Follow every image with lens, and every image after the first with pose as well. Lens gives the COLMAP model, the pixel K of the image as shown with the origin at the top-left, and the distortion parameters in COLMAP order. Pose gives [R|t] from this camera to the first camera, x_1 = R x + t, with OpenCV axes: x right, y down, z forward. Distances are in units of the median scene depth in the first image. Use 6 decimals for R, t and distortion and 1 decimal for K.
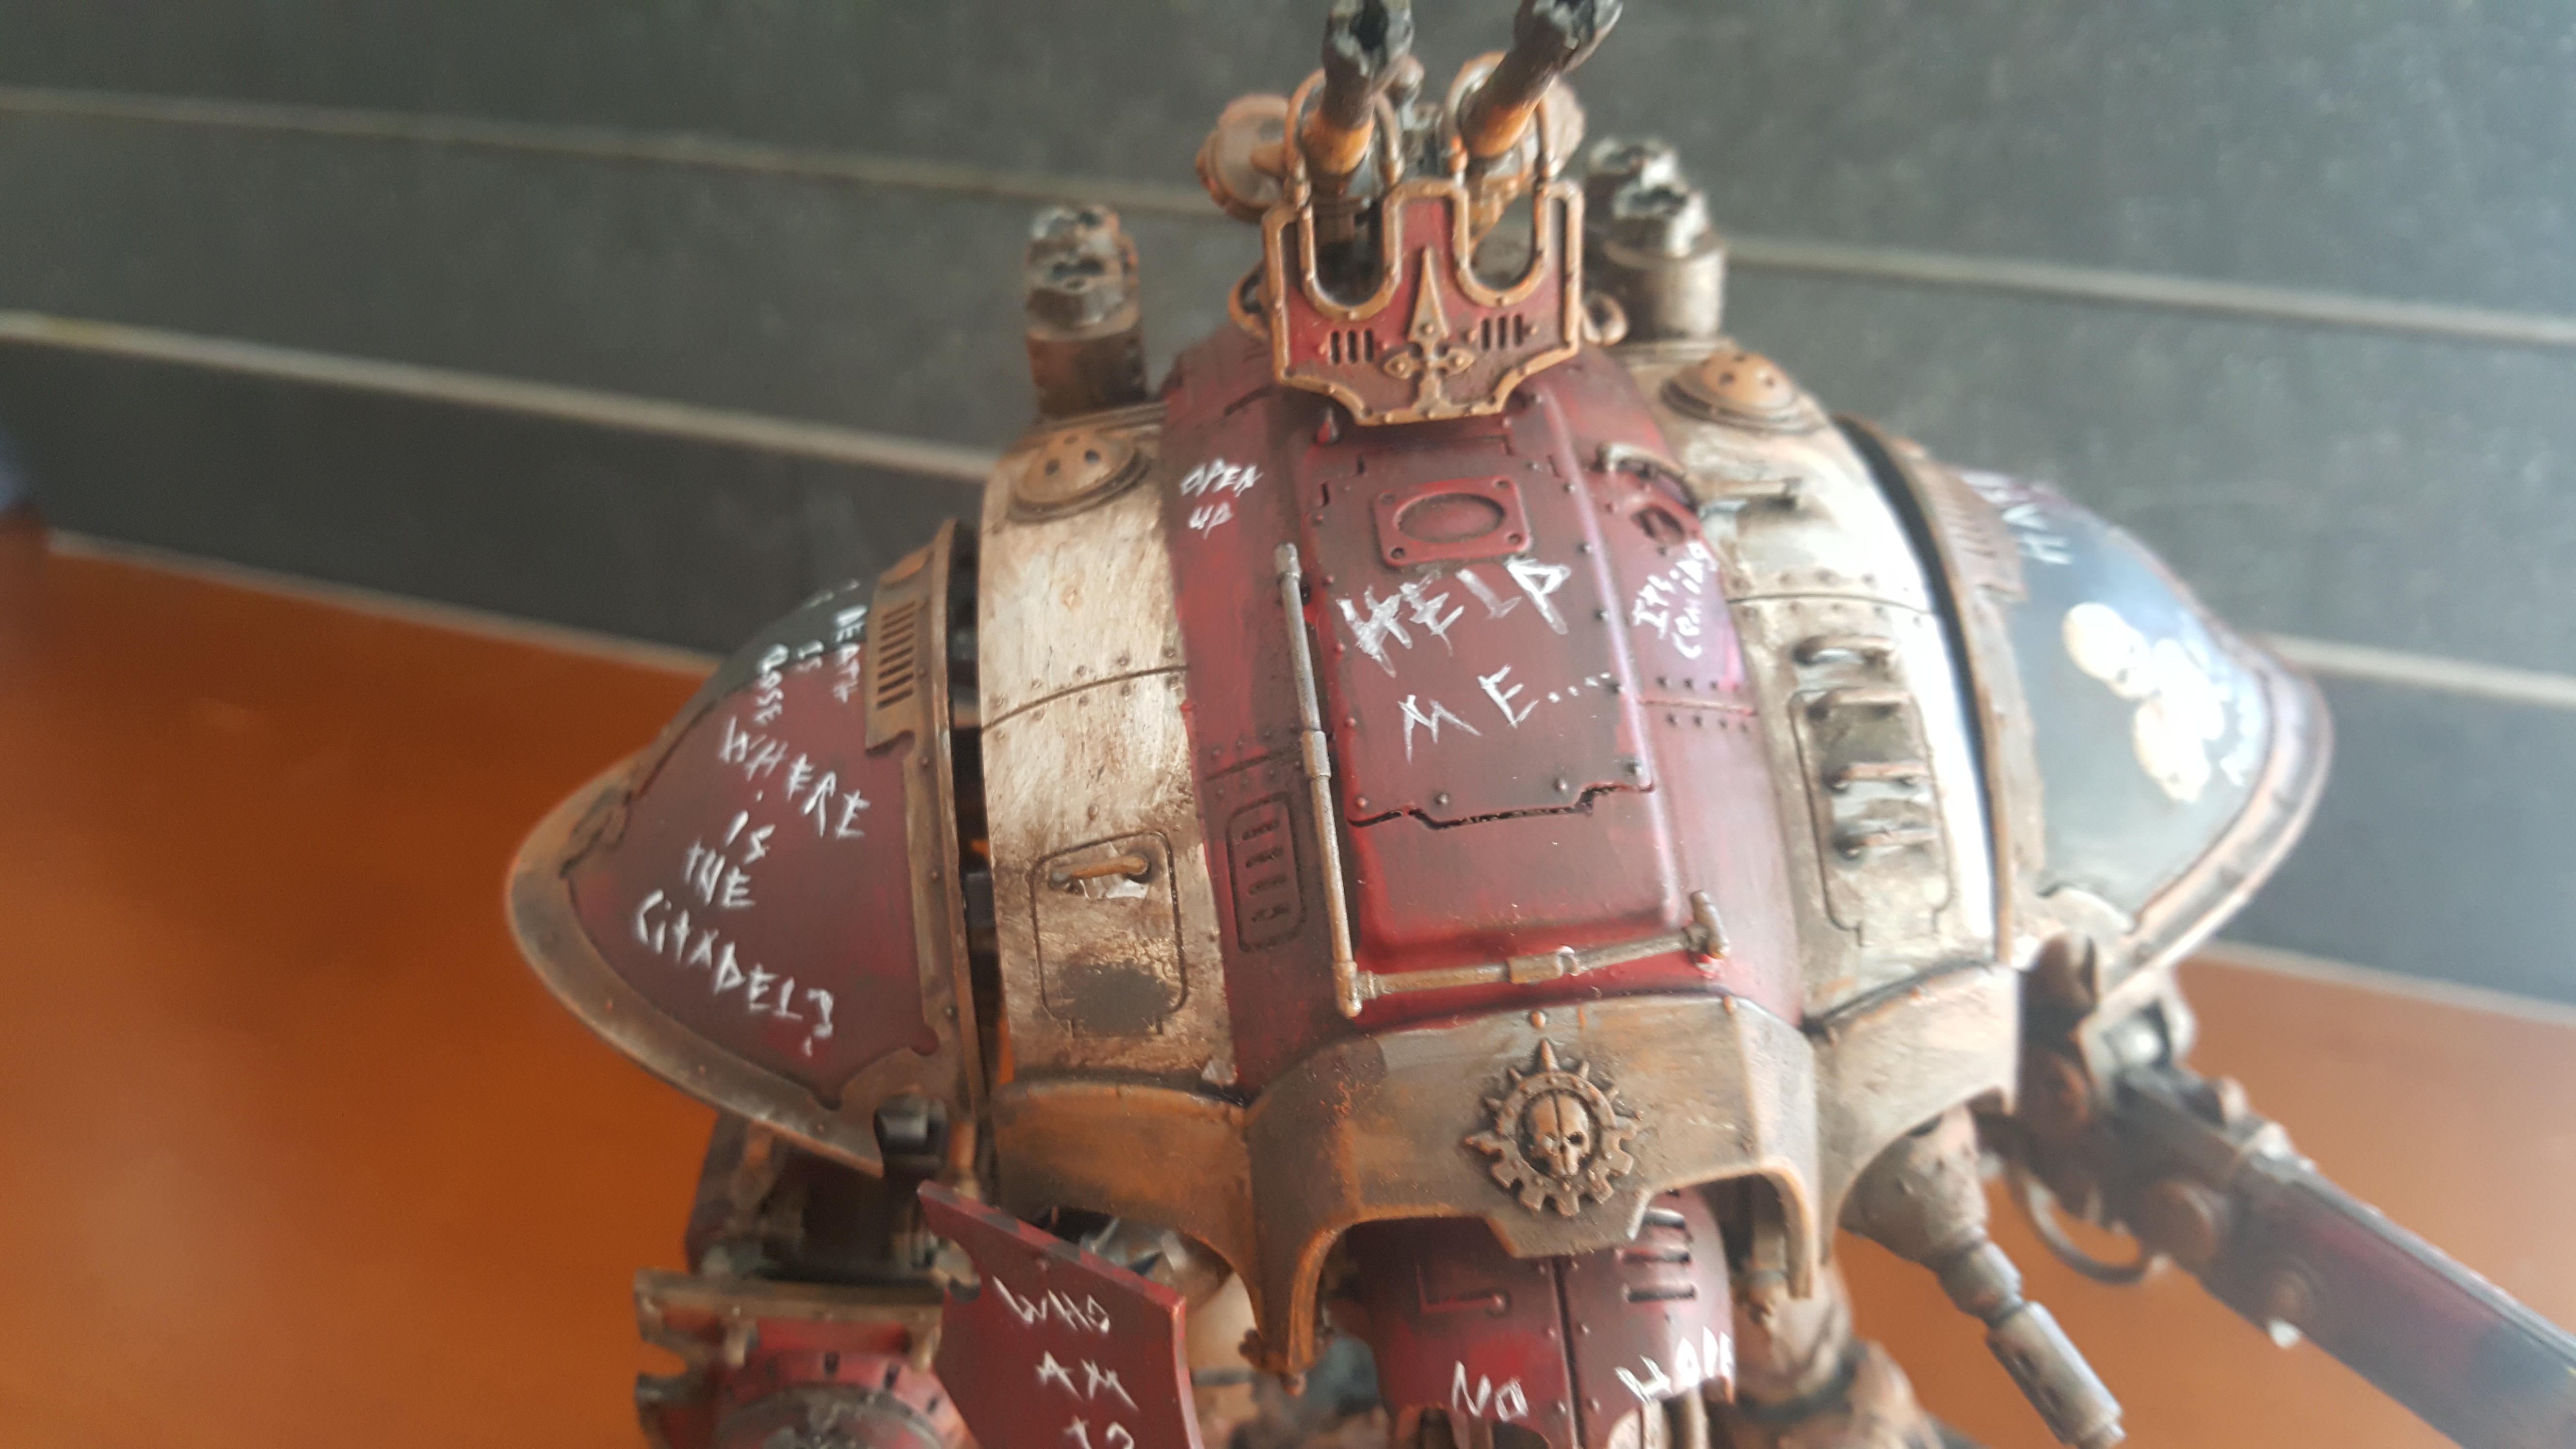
lens RADIAL K [[2053.8, 0, 1309.7], [0, 2053.8, 714.2], [0, 0, 1]] dist [0.131532, -0.332978]
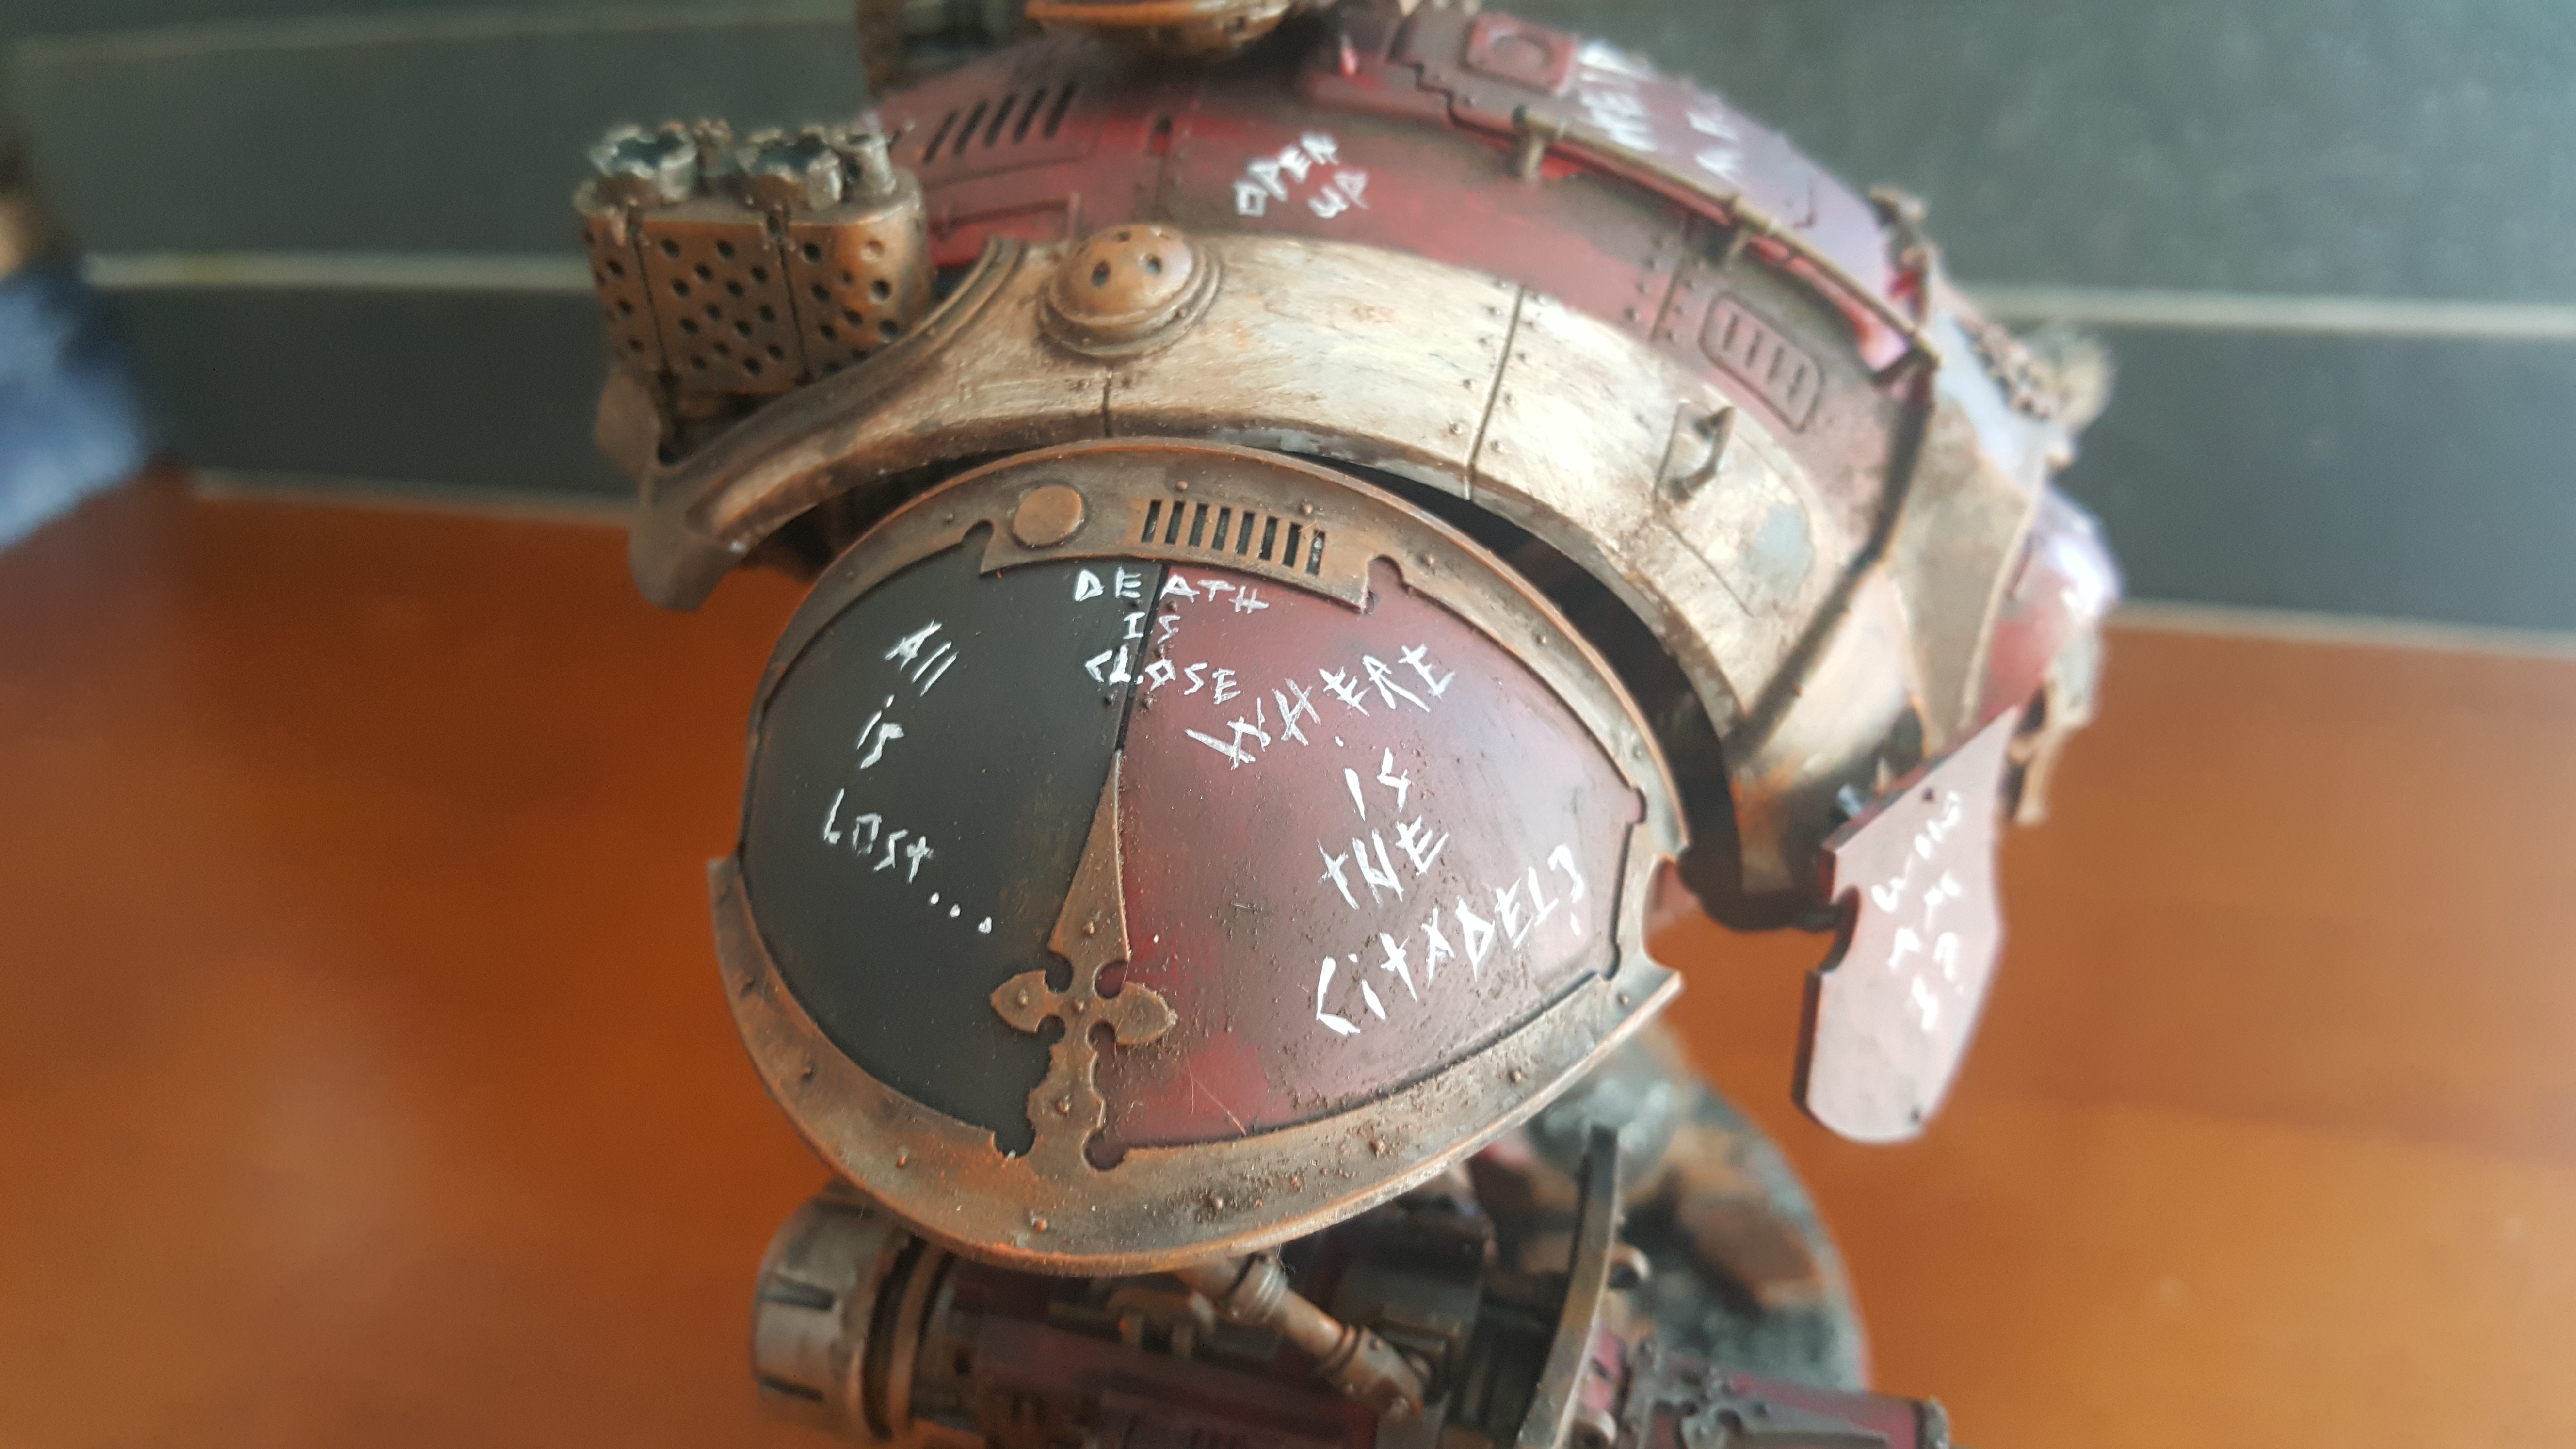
lens RADIAL K [[1990.4, 0, 1288.0], [0, 1990.4, 724.5], [0, 0, 1]] dist [0.110524, -0.000617]
pose [[0.276903, -0.517857, 0.809413, -0.915527], [0.598366, 0.752024, 0.276437, -0.186274], [-0.751853, 0.407779, 0.518106, 0.708150]]
